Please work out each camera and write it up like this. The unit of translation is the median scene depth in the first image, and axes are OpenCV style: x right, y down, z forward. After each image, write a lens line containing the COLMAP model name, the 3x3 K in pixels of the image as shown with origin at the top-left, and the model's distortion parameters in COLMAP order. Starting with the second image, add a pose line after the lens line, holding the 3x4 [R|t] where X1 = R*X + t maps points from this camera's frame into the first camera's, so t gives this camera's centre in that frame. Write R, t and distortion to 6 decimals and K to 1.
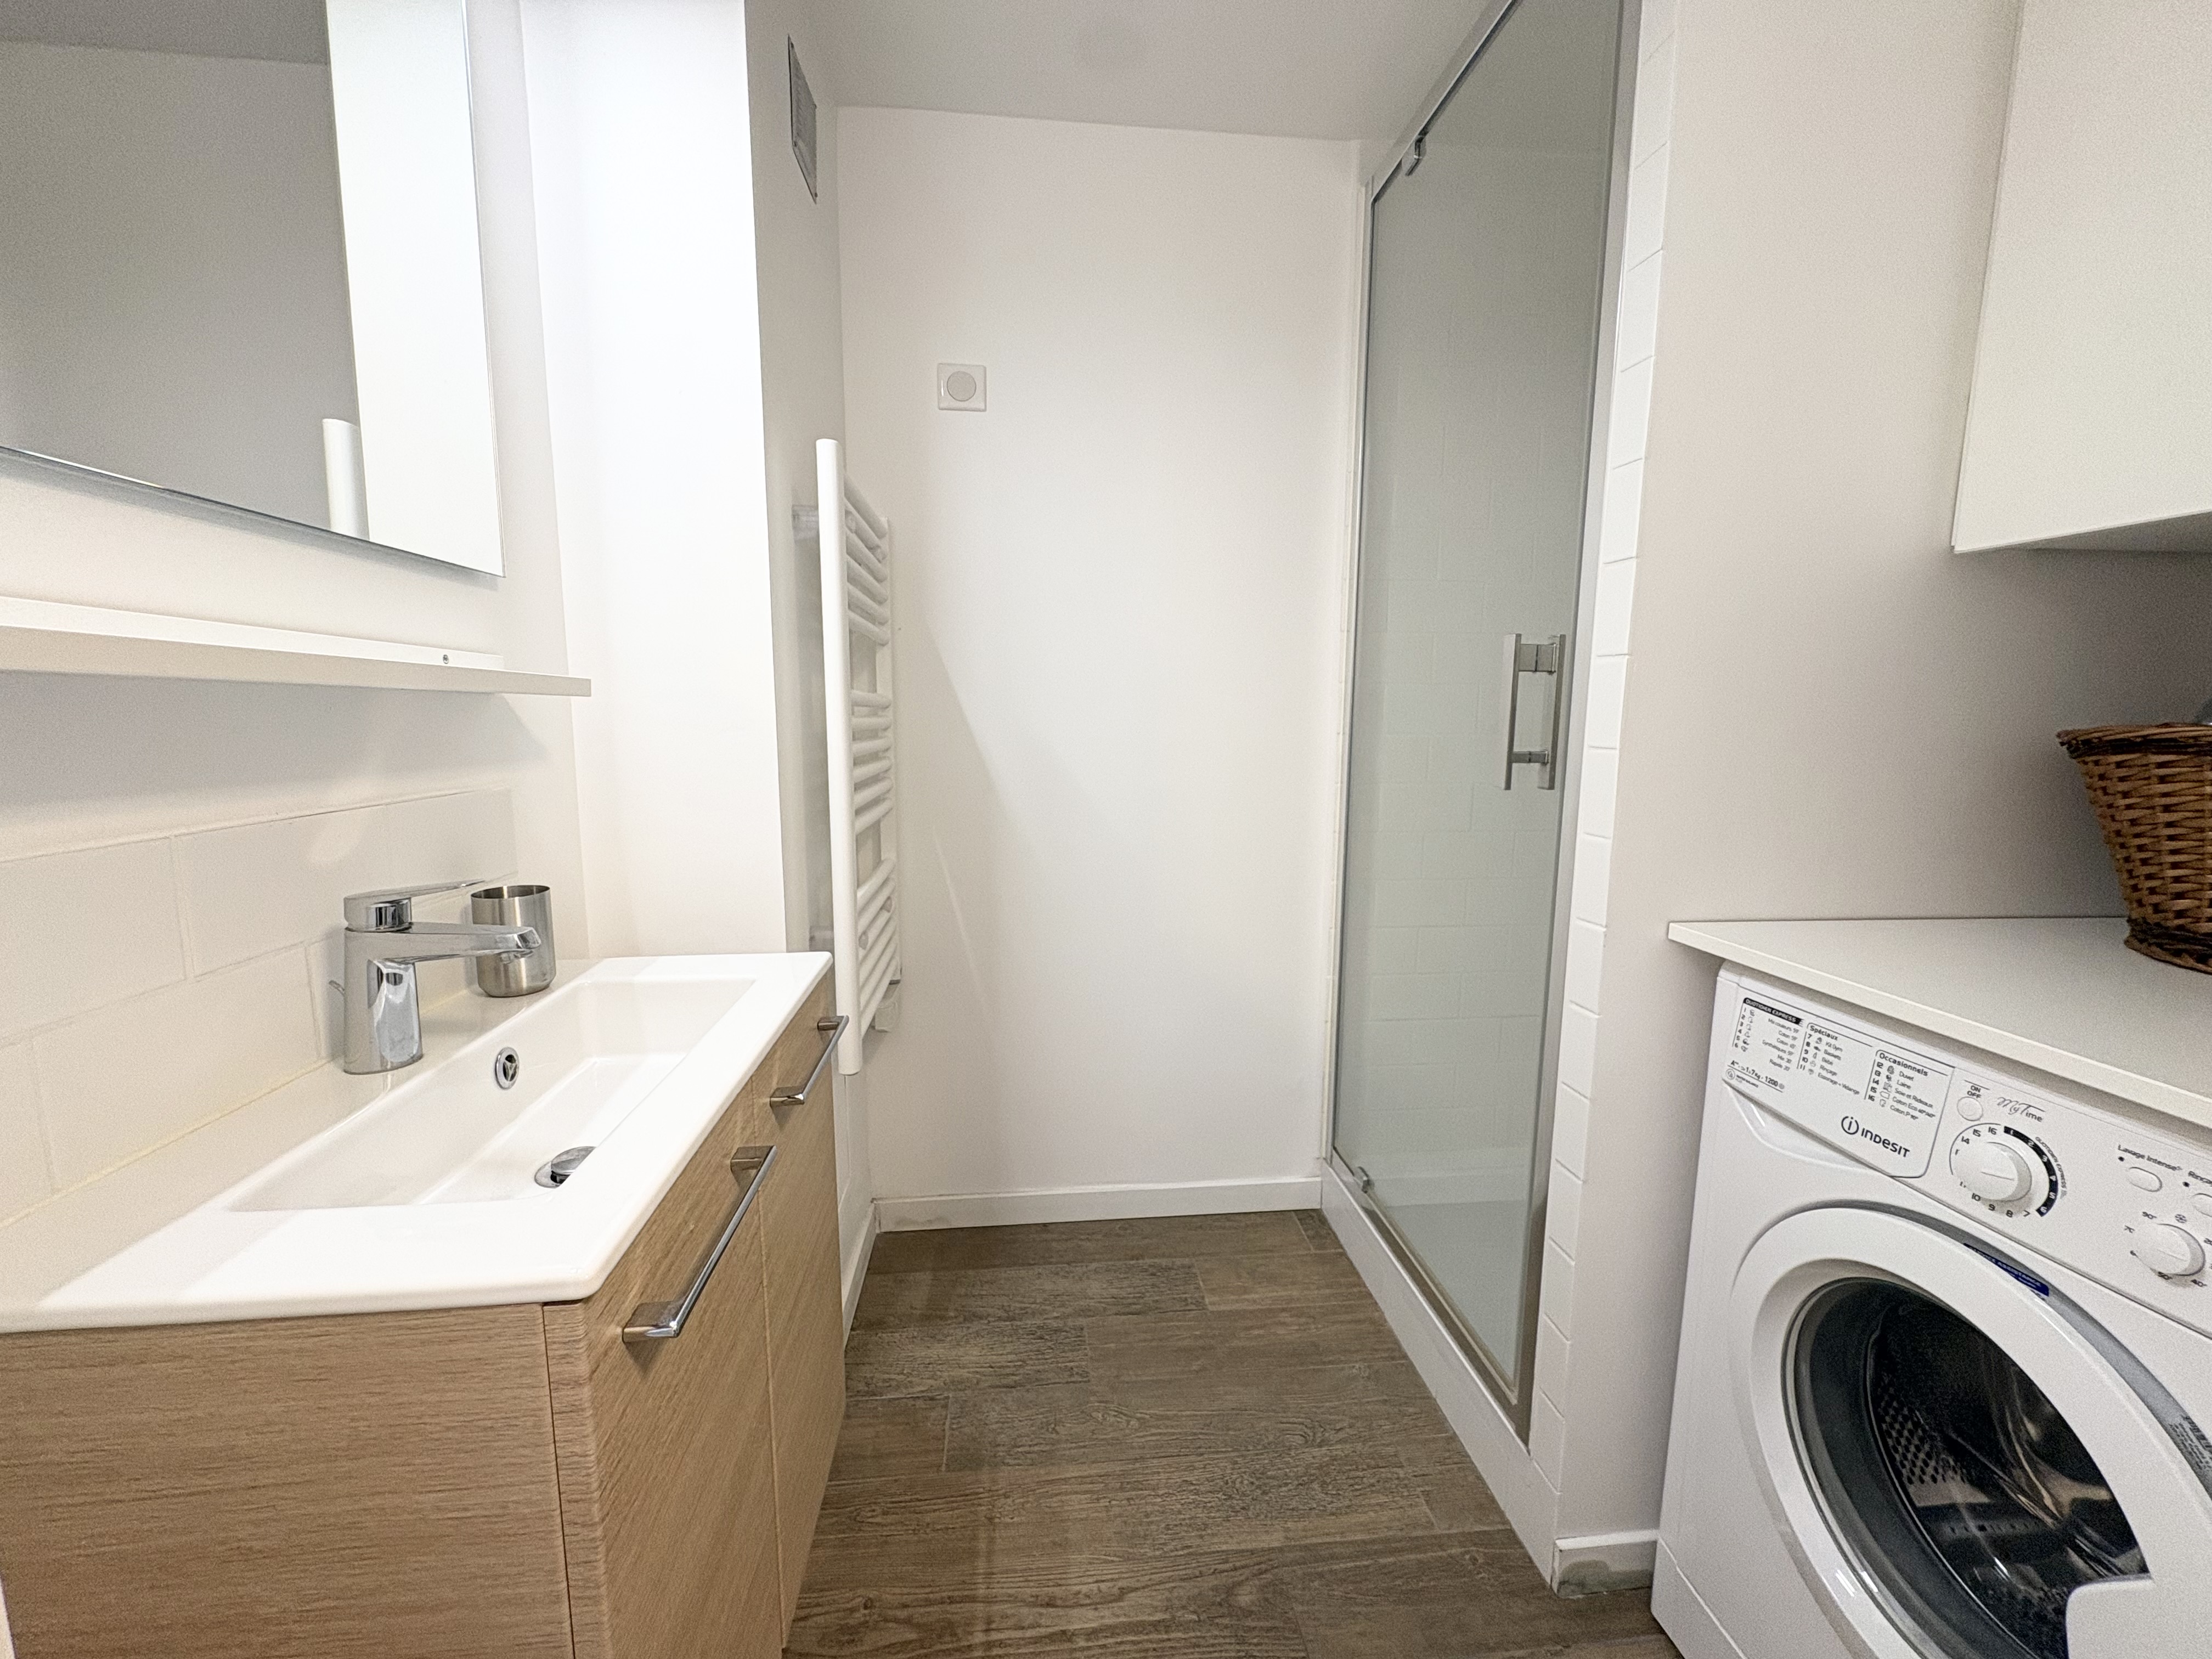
lens RADIAL K [[884.6, 0, 1092.9], [0, 884.6, 832.8], [0, 0, 1]] dist [0.001848, -0.000603]
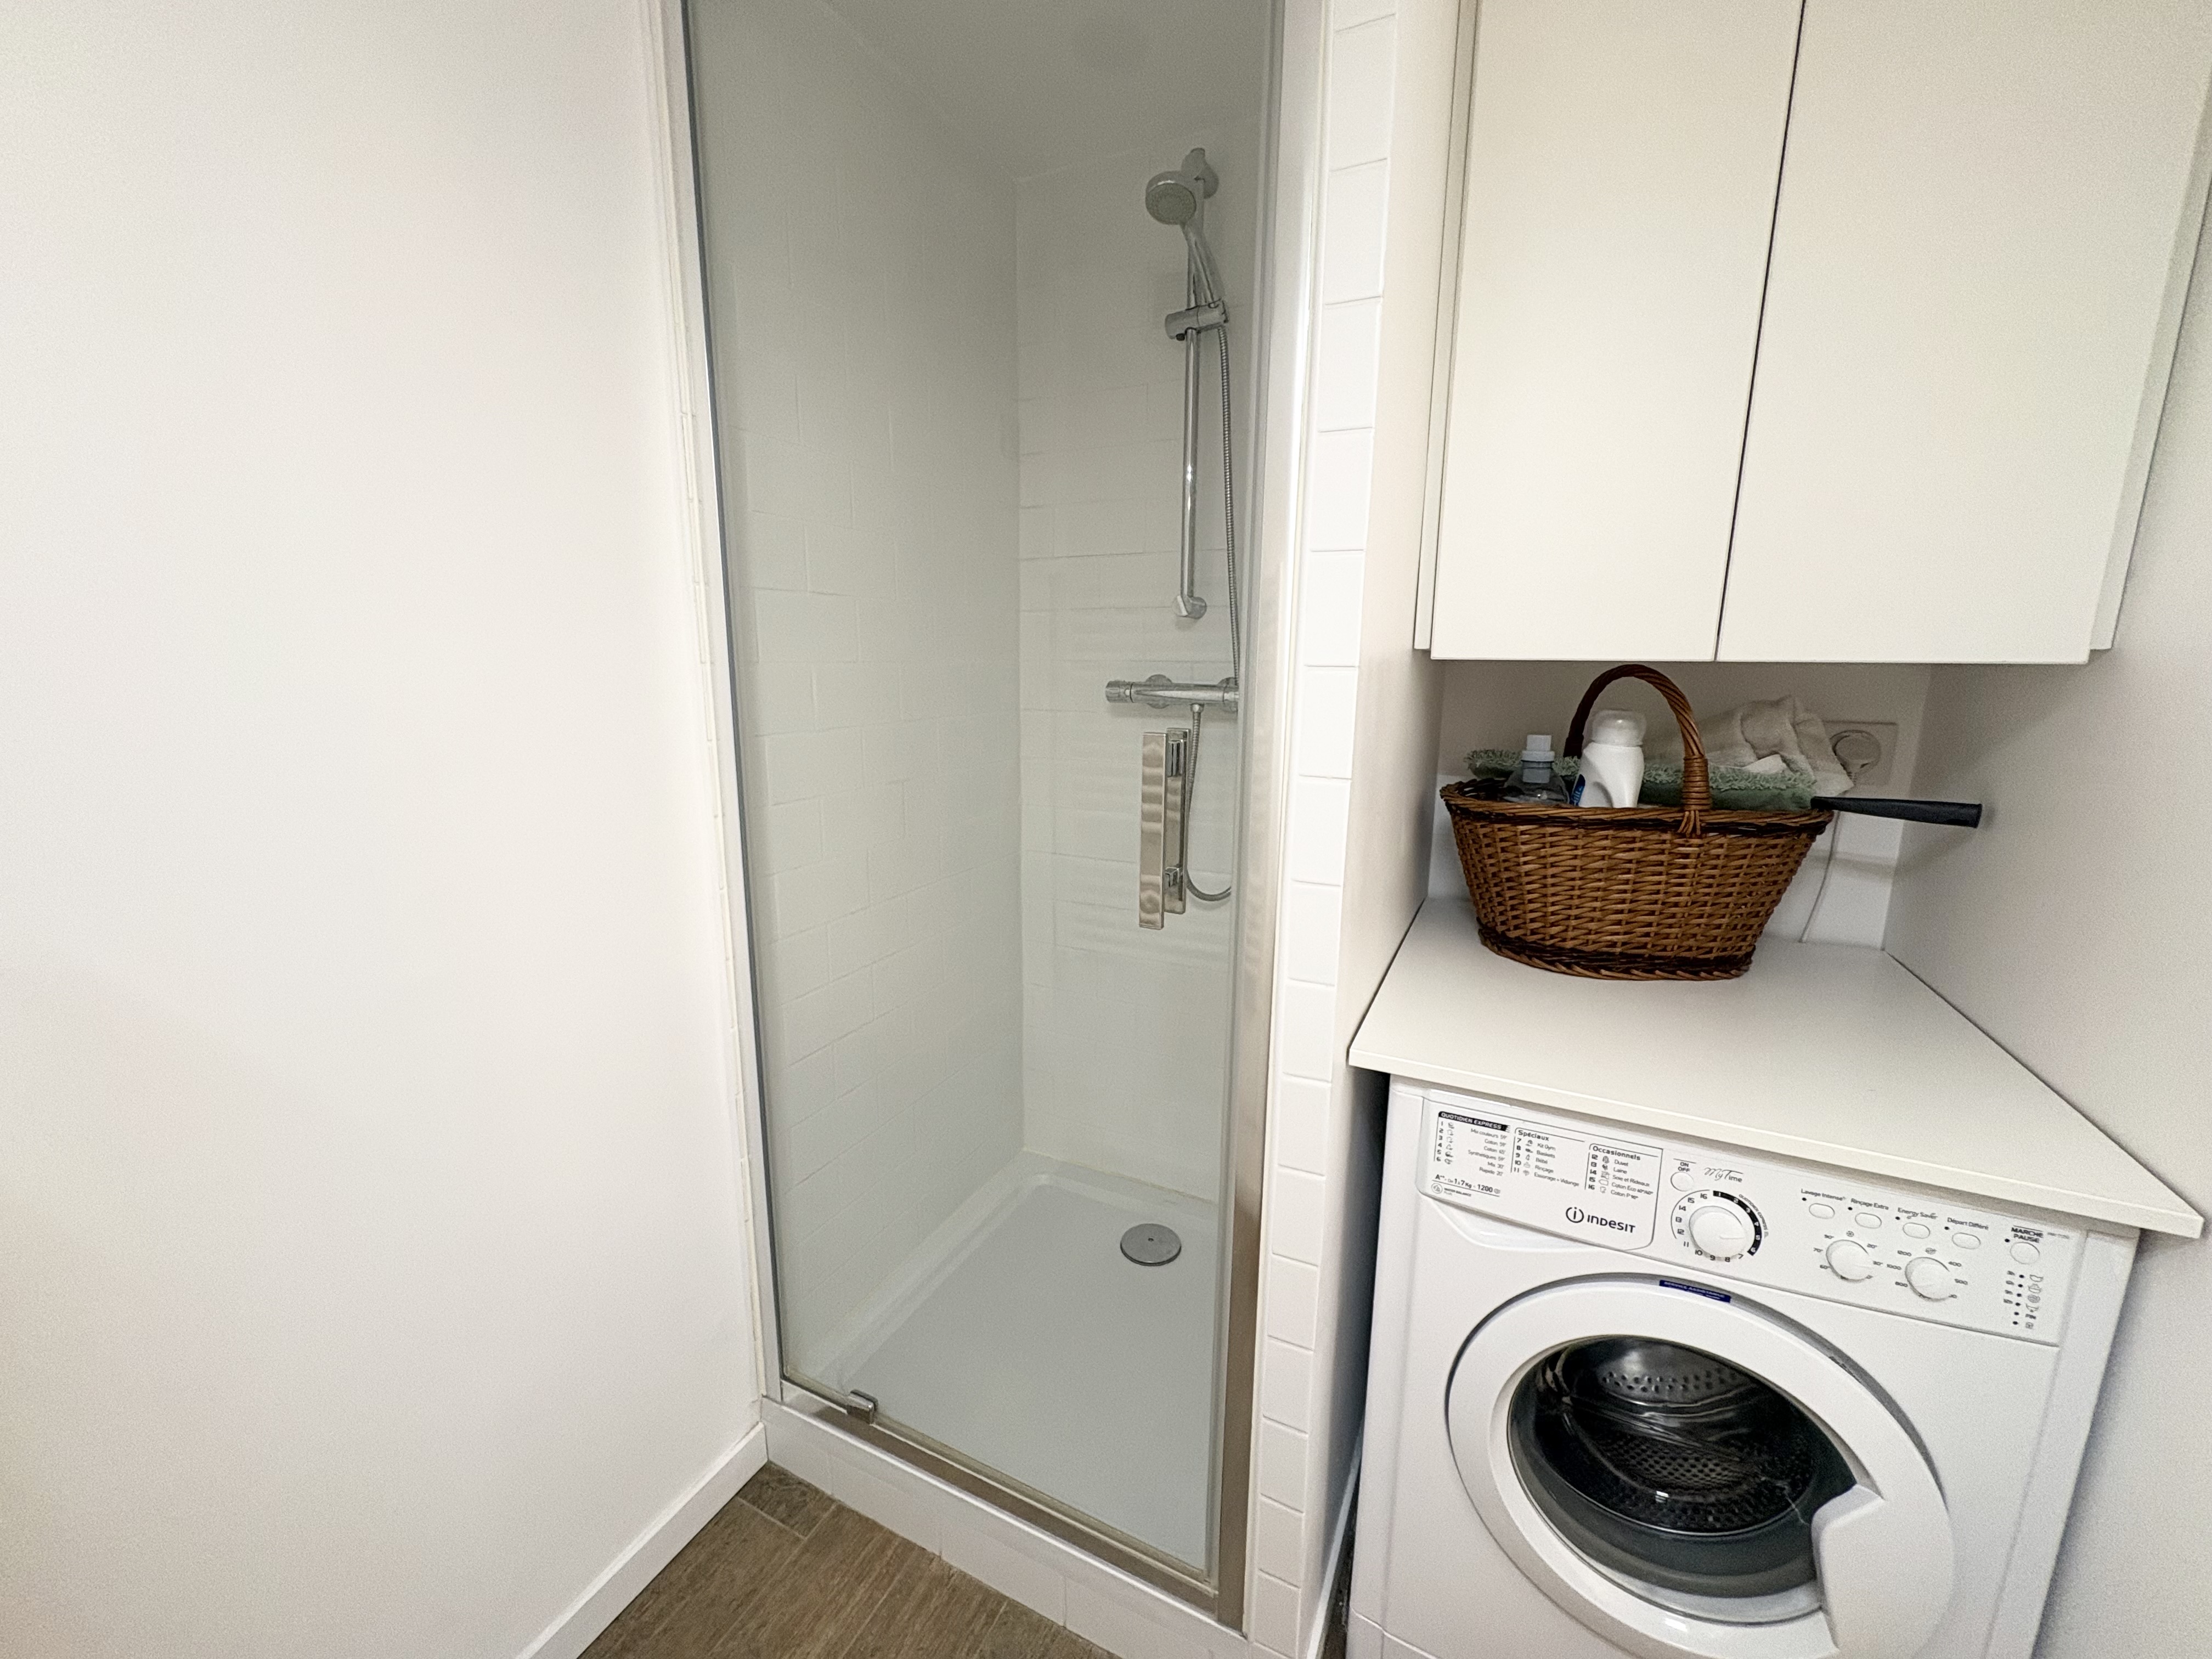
lens RADIAL K [[884.6, 0, 1110.0], [0, 884.6, 829.2], [0, 0, 1]] dist [0.001848, -0.000603]
pose [[0.516240, -0.166868, 0.840031, -0.277053], [0.111090, 0.985596, 0.127513, -0.335007], [-0.849209, 0.027492, 0.527341, 0.870939]]
